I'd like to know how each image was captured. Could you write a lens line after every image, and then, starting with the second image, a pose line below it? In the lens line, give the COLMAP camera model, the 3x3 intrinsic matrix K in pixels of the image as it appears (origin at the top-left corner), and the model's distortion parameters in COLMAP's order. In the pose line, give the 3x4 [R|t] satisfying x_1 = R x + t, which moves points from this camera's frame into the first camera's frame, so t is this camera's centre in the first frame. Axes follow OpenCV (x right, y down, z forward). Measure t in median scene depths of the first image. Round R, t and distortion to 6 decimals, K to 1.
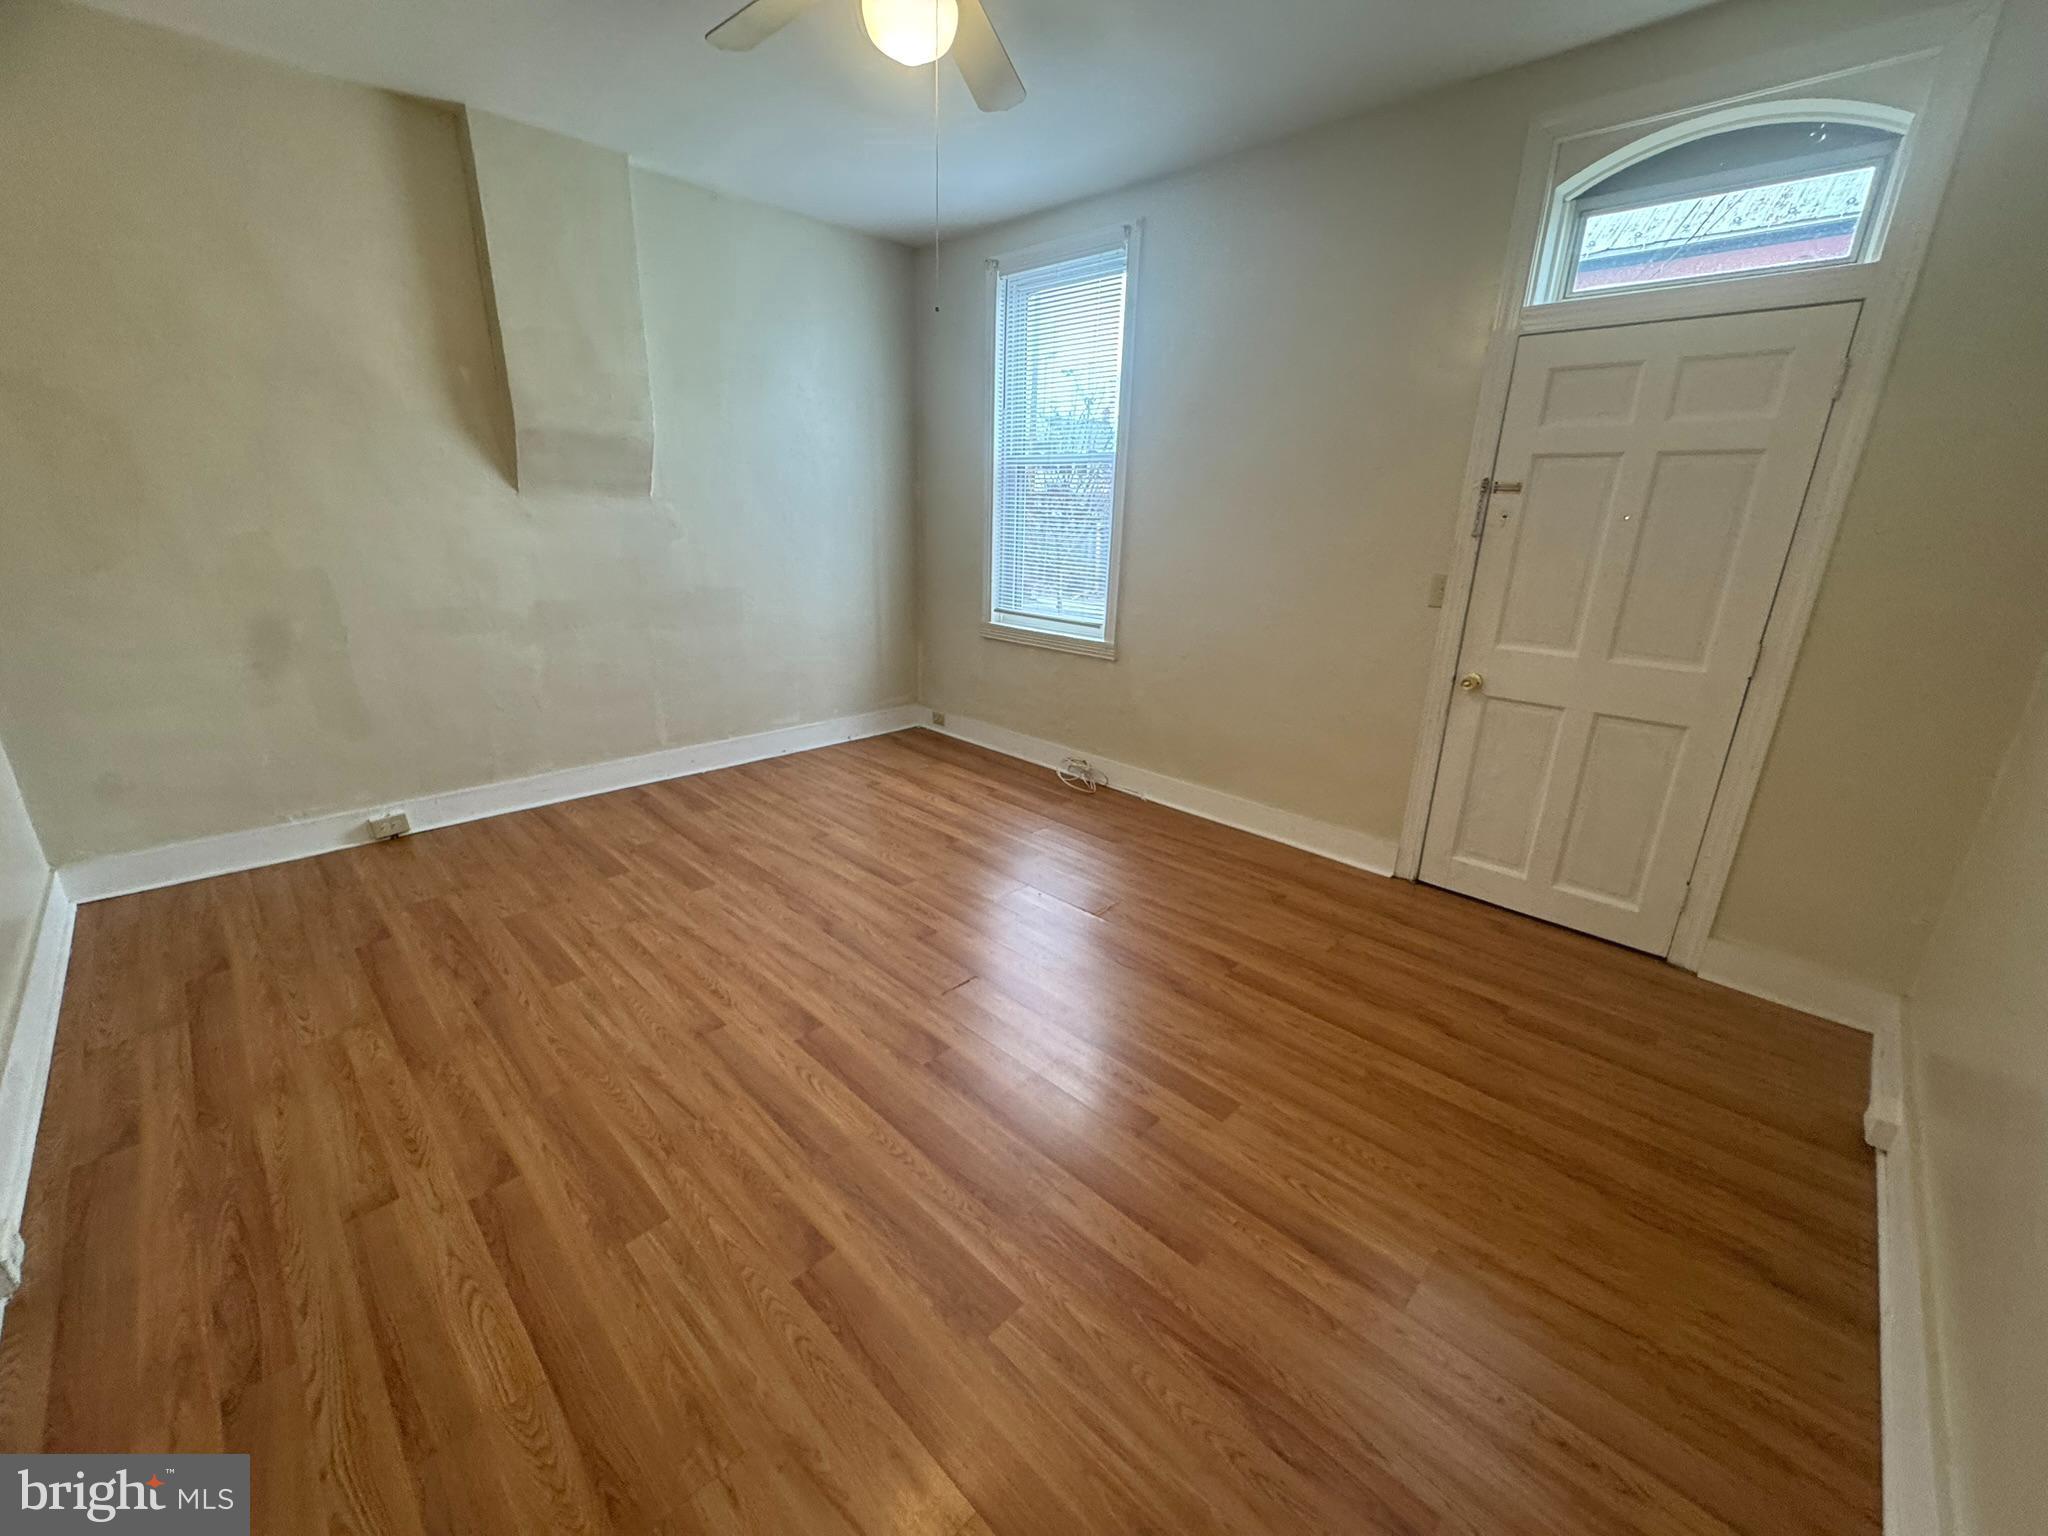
lens RADIAL K [[814.2, 0, 1023.0], [0, 814.2, 766.6], [0, 0, 1]] dist [-0.000803, 0.000264]
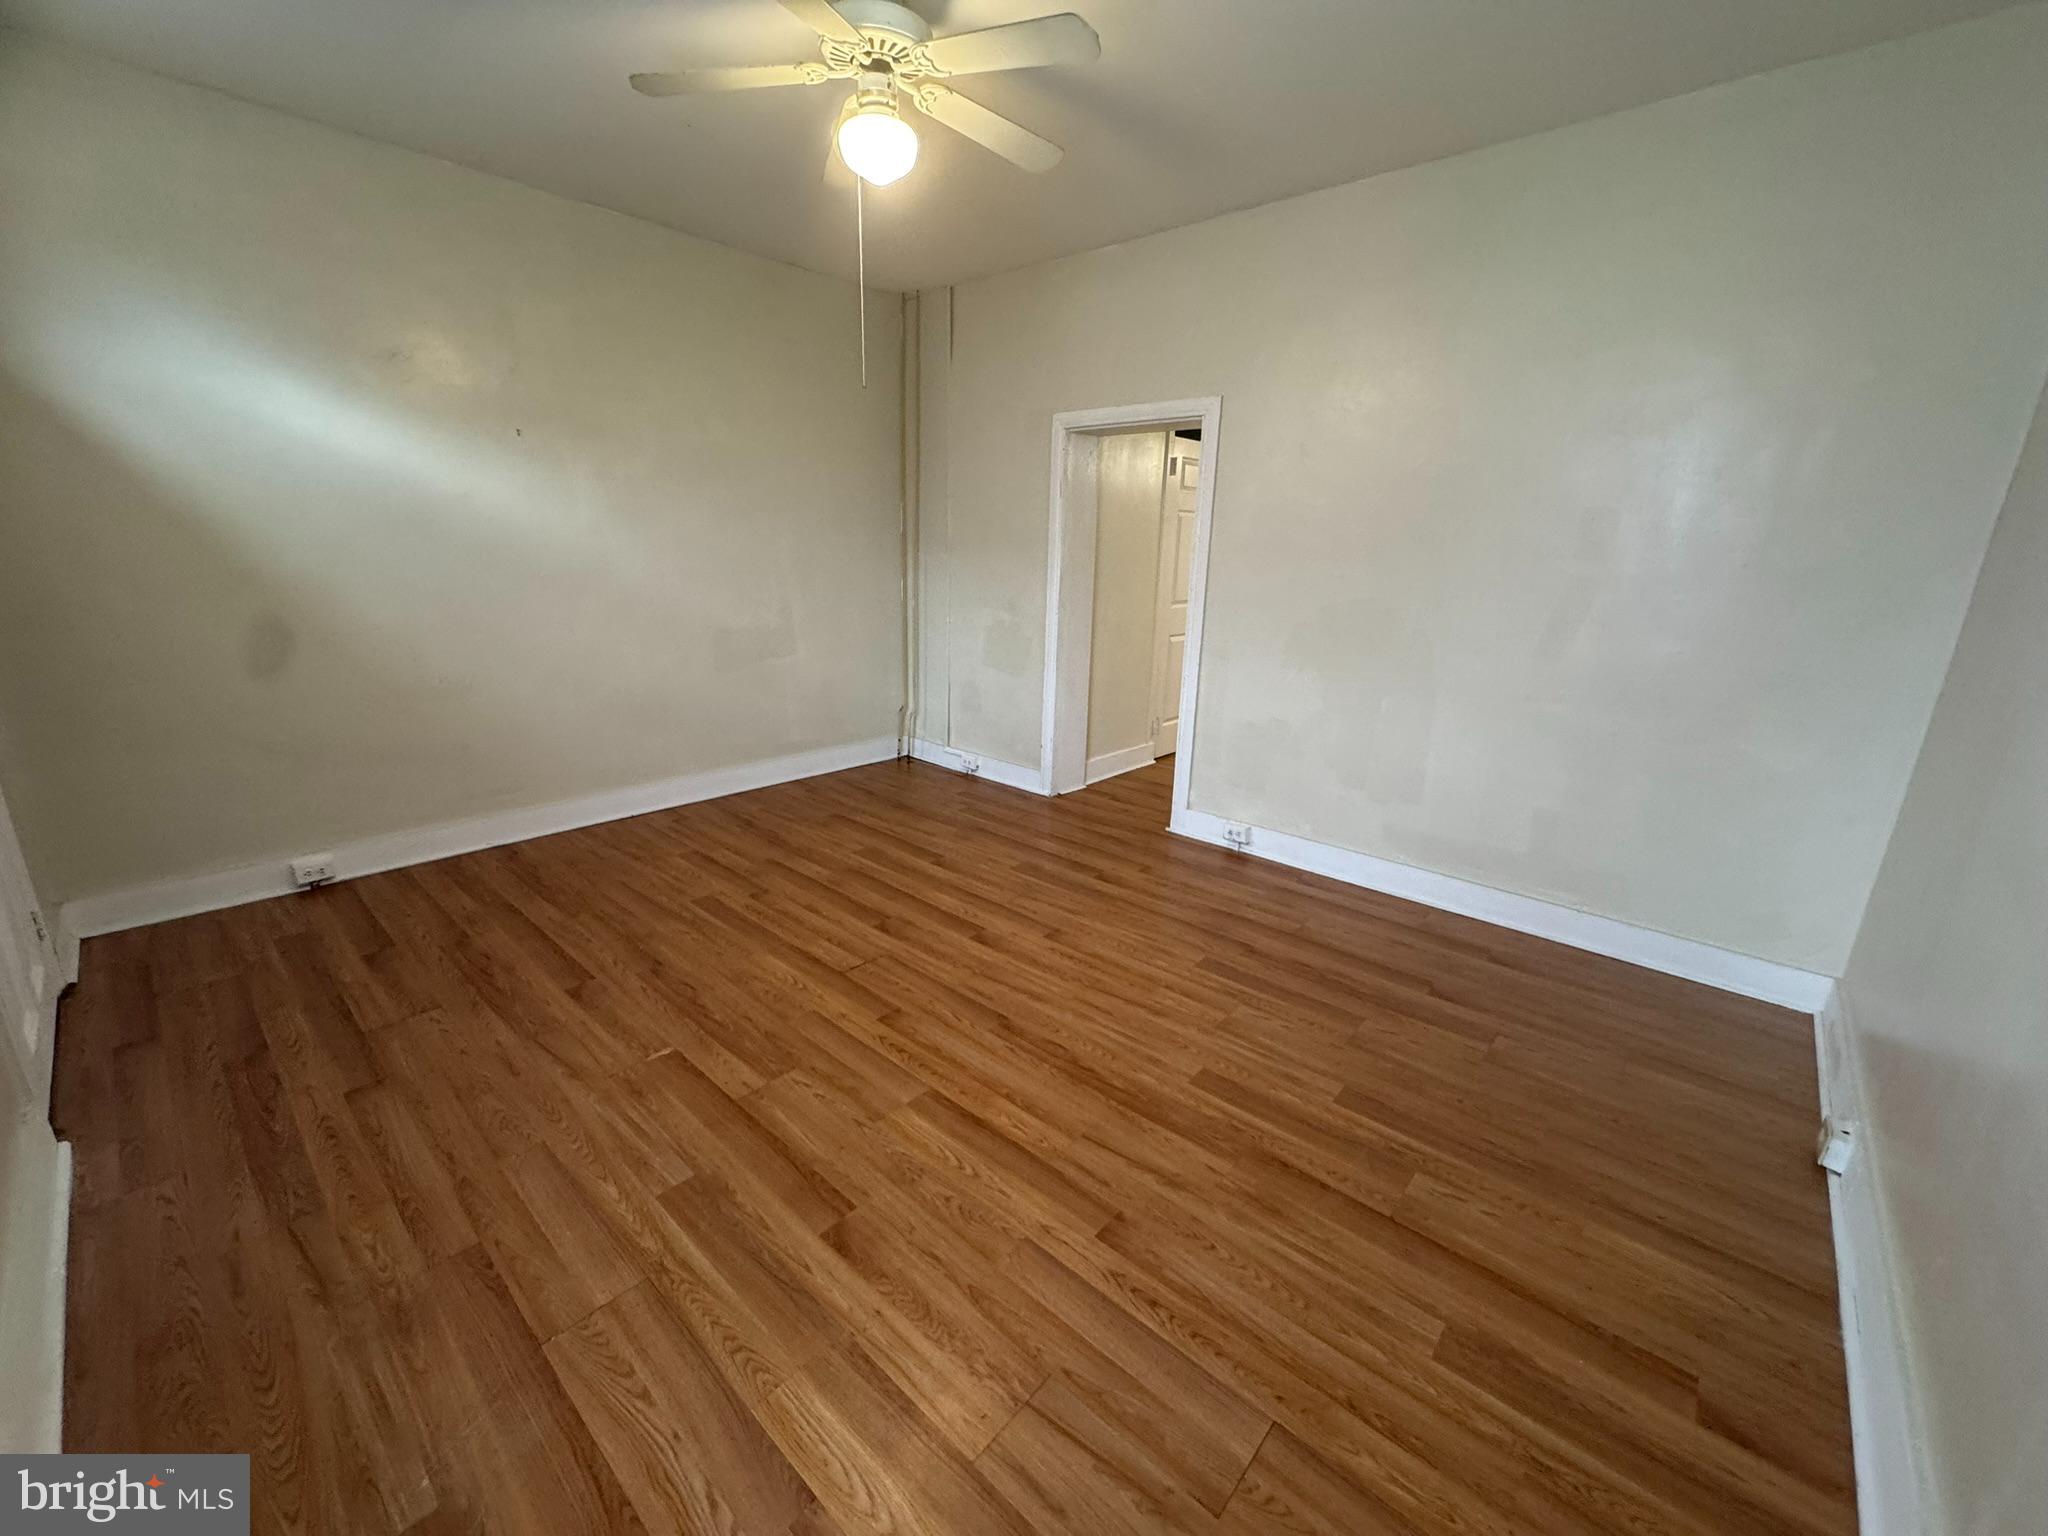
lens RADIAL K [[814.2, 0, 1028.1], [0, 814.2, 768.7], [0, 0, 1]] dist [-0.000803, 0.000264]
pose [[-0.997388, -0.035995, -0.062630, -0.207829], [-0.064564, 0.833056, 0.549408, -0.529191], [0.032398, 0.552016, -0.833204, 1.631251]]
